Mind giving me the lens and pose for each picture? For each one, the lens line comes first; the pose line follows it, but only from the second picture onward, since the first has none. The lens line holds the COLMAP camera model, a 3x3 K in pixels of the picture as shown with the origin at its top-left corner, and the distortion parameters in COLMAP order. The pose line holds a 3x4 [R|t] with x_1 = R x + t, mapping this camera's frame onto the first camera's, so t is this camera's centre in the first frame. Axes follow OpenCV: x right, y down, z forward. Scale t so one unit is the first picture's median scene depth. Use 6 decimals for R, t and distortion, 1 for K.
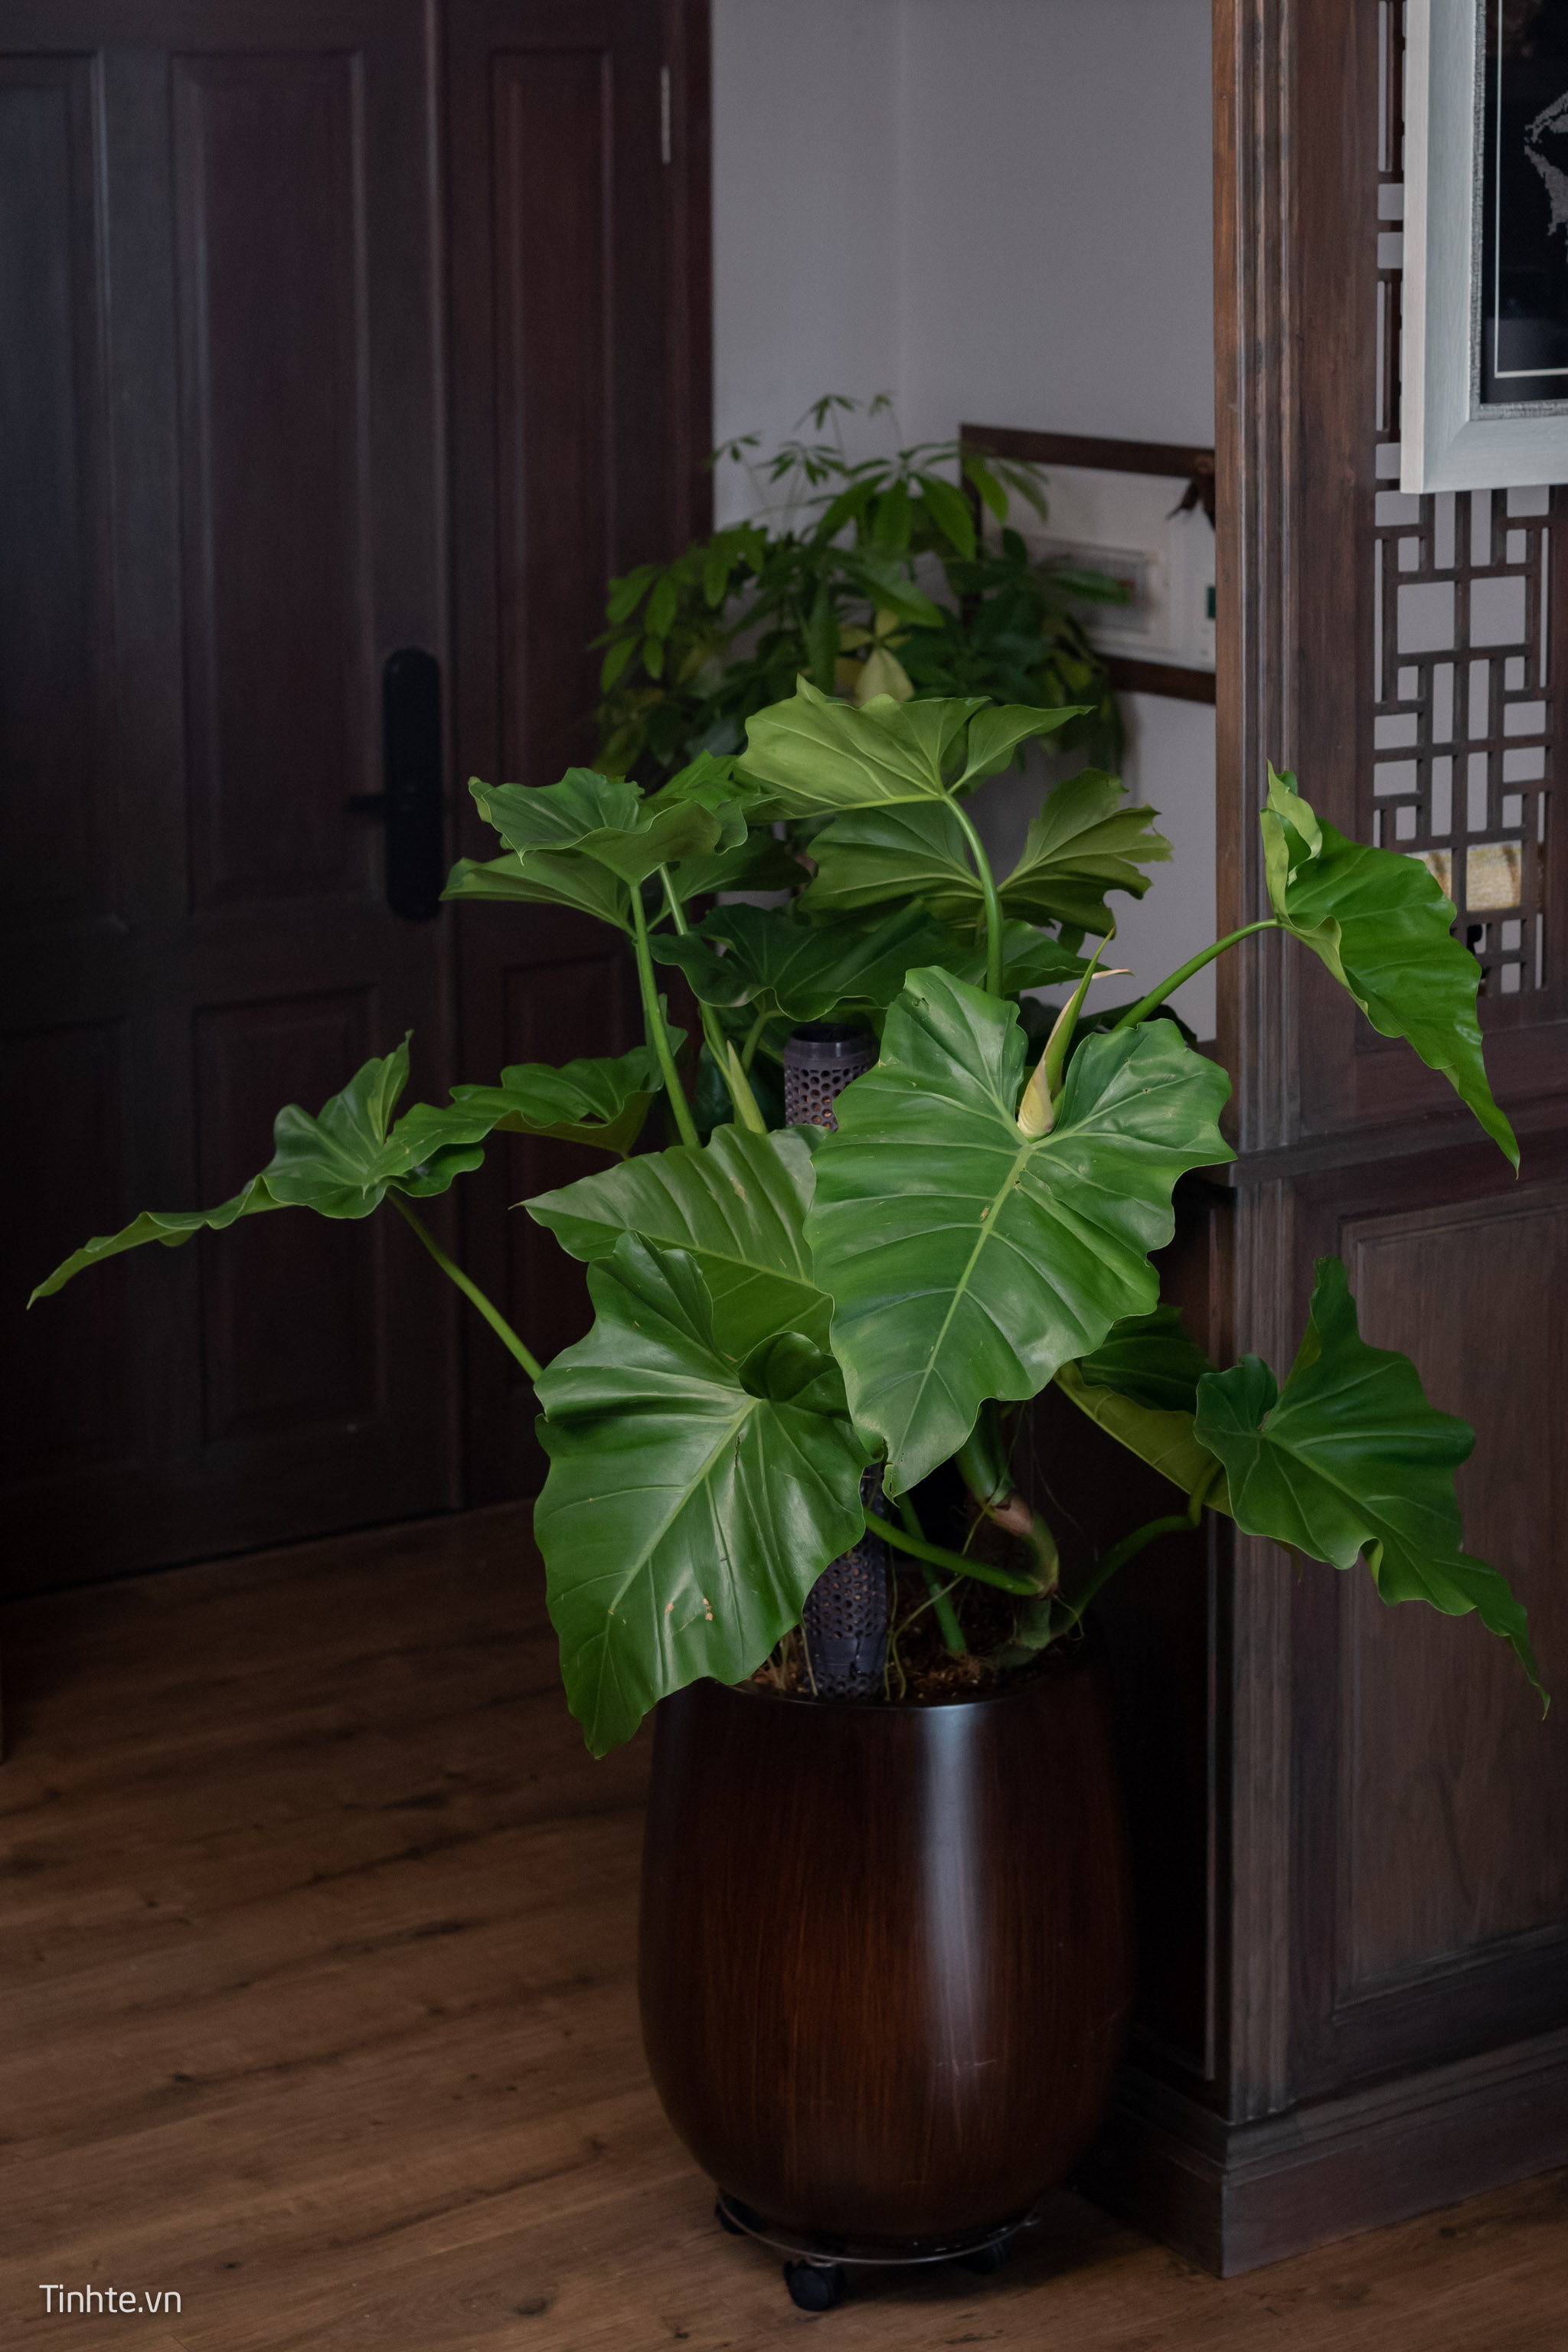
lens RADIAL K [[4386.0, 0, 855.6], [0, 4386.0, 829.6], [0, 0, 1]] dist [0.001801, -0.054855]
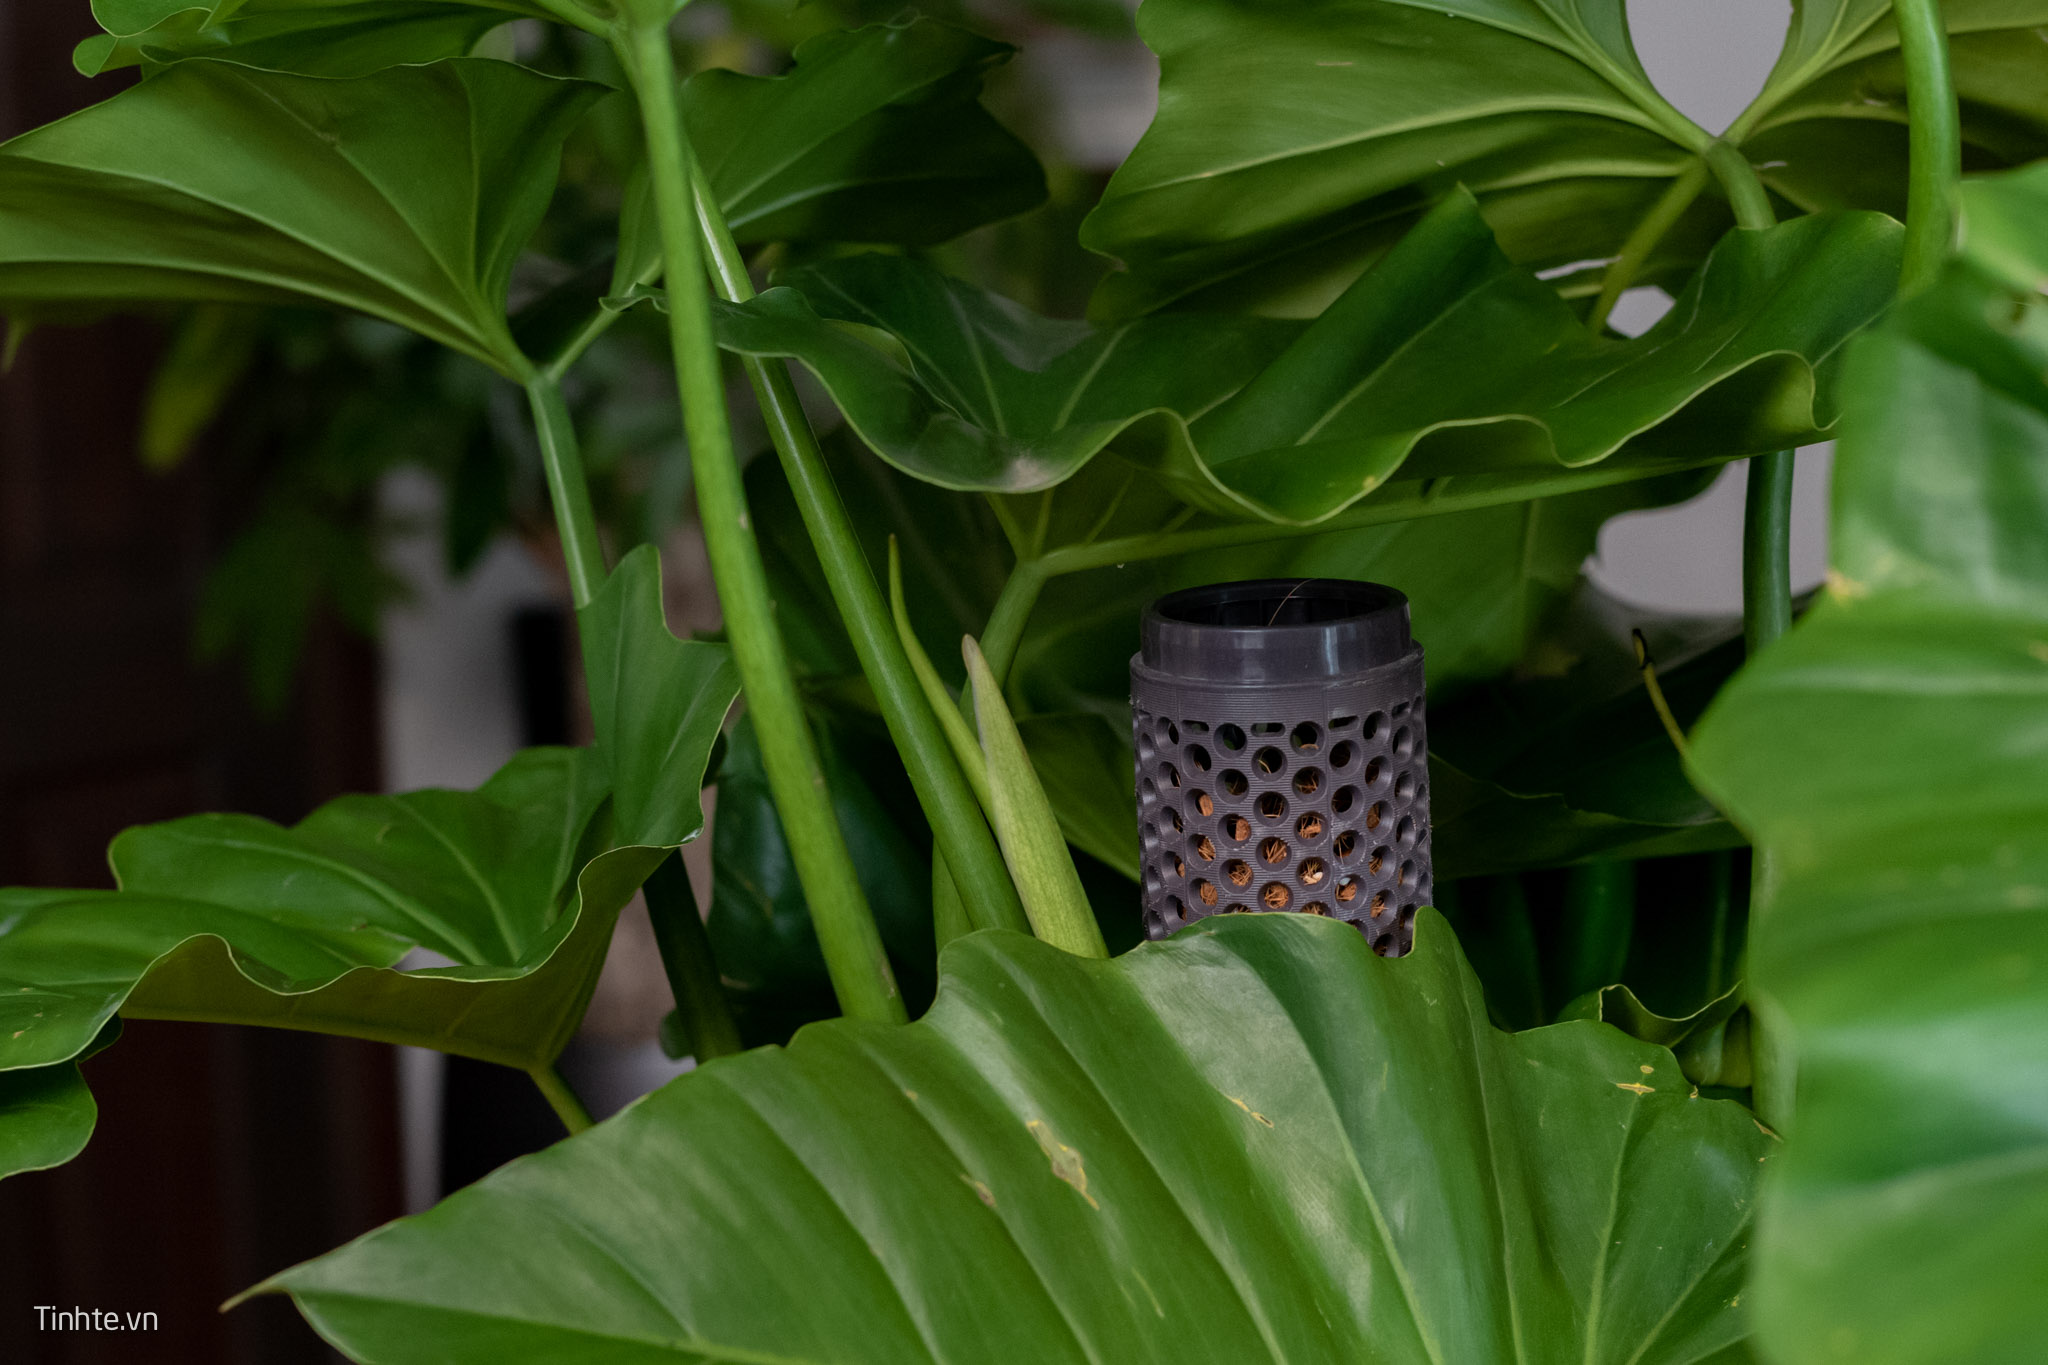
lens RADIAL K [[4449.1, 0, 1269.7], [0, 4449.1, 683.5], [0, 0, 1]] dist [0.006010, -0.124388]
pose [[0.976181, -0.056460, 0.209483, -0.067090], [0.059083, 0.998233, -0.006282, 0.051732], [-0.208758, 0.018509, 0.977792, 0.684629]]
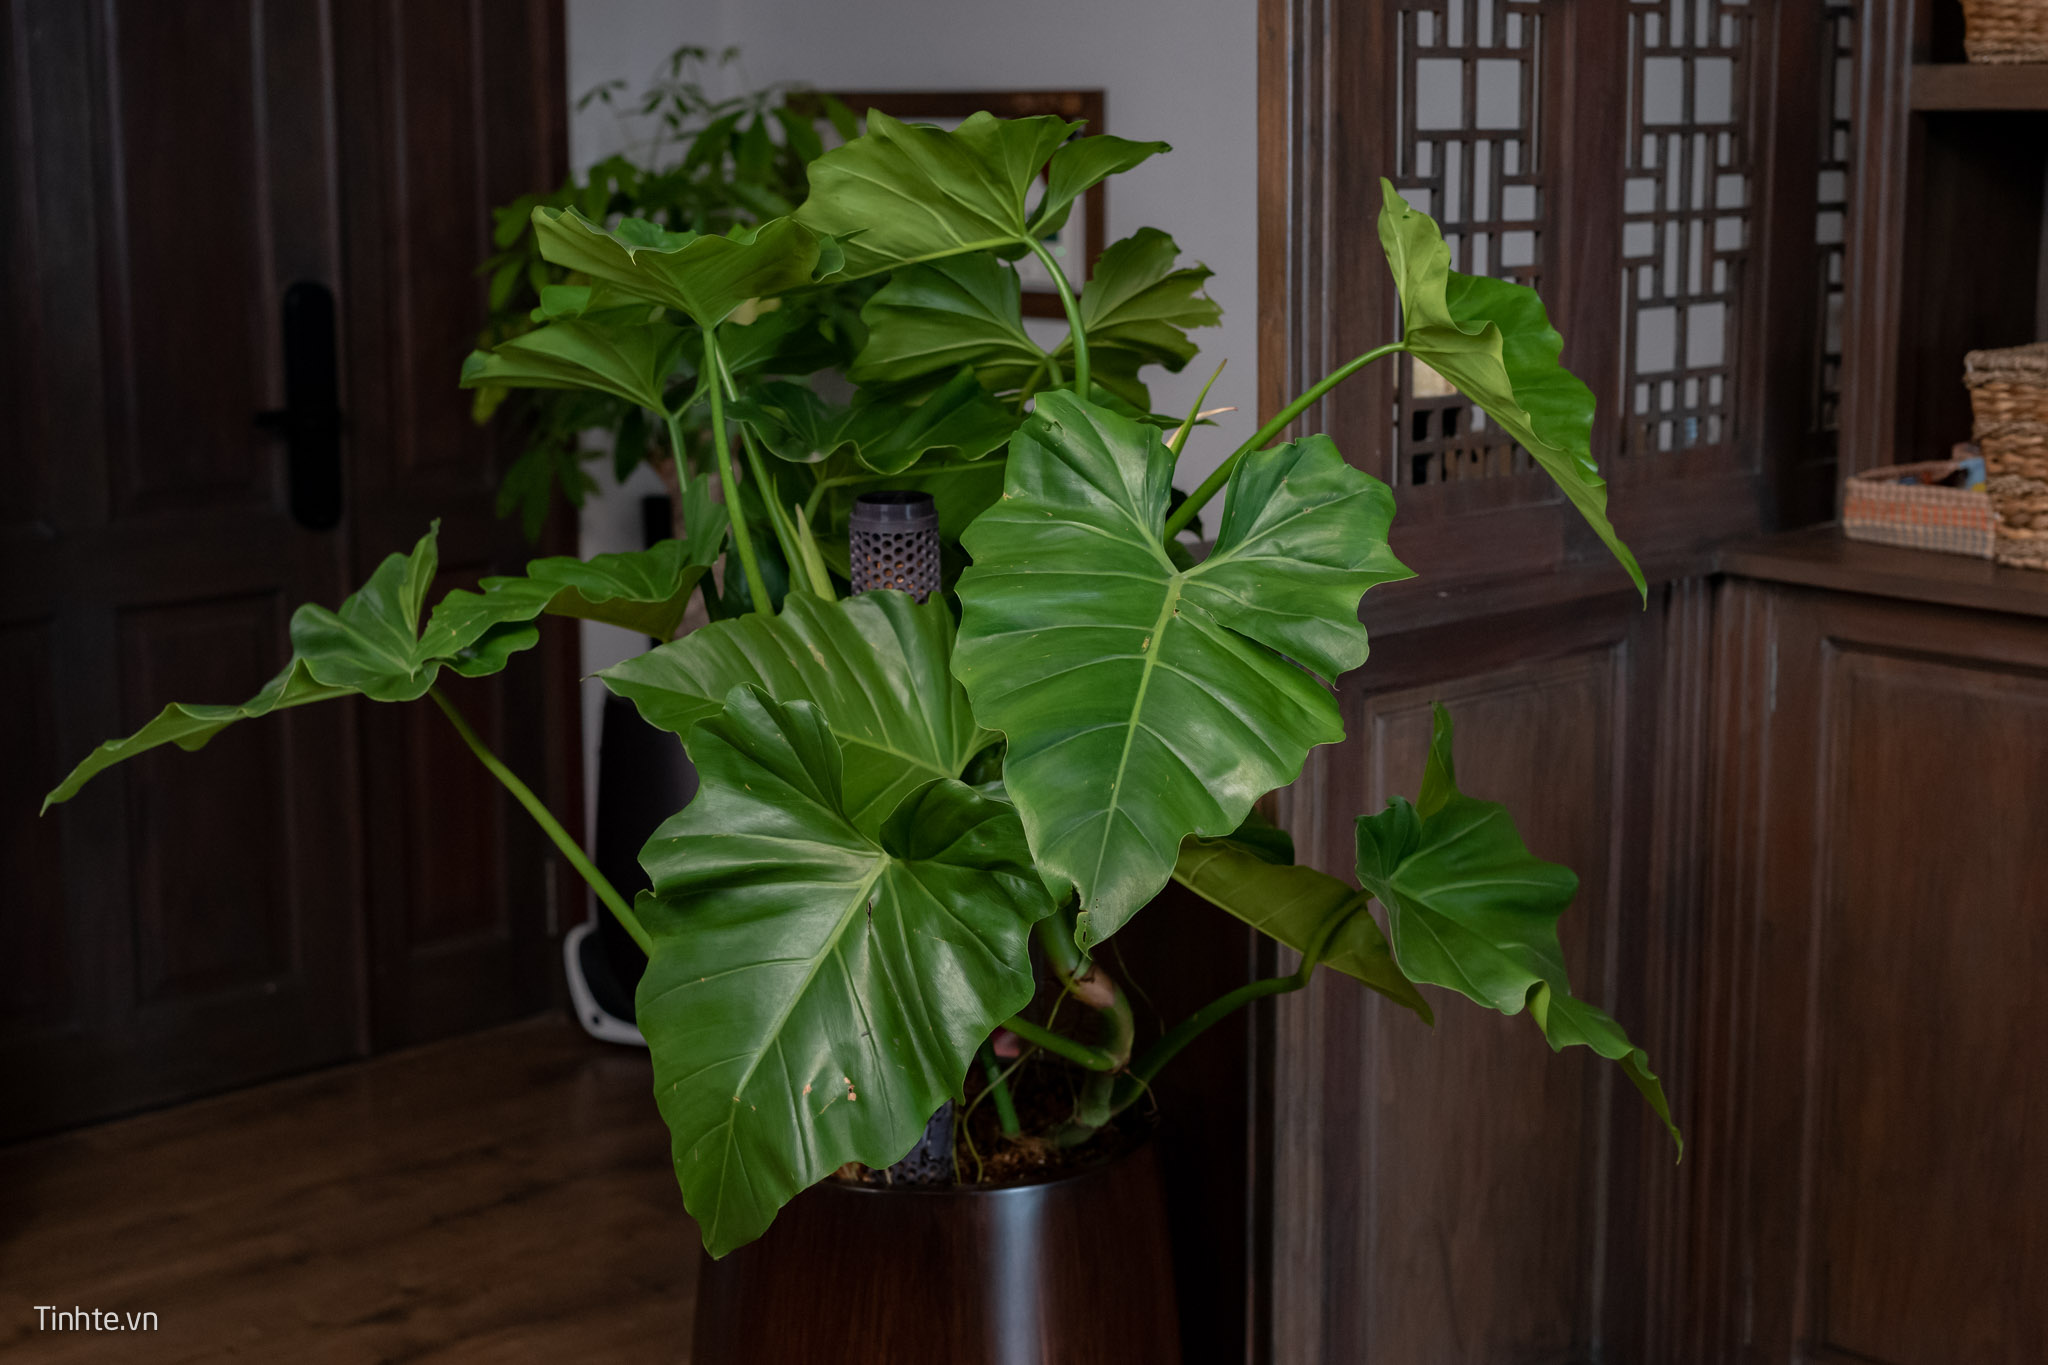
lens RADIAL K [[3096.1, 0, 989.2], [0, 3096.1, 688.2], [0, 0, 1]] dist [0.000969, -0.032854]
pose [[0.986985, -0.028731, 0.158227, -0.091219], [0.024279, 0.999255, 0.029998, 0.065877], [-0.158971, -0.025766, 0.986947, 0.313964]]
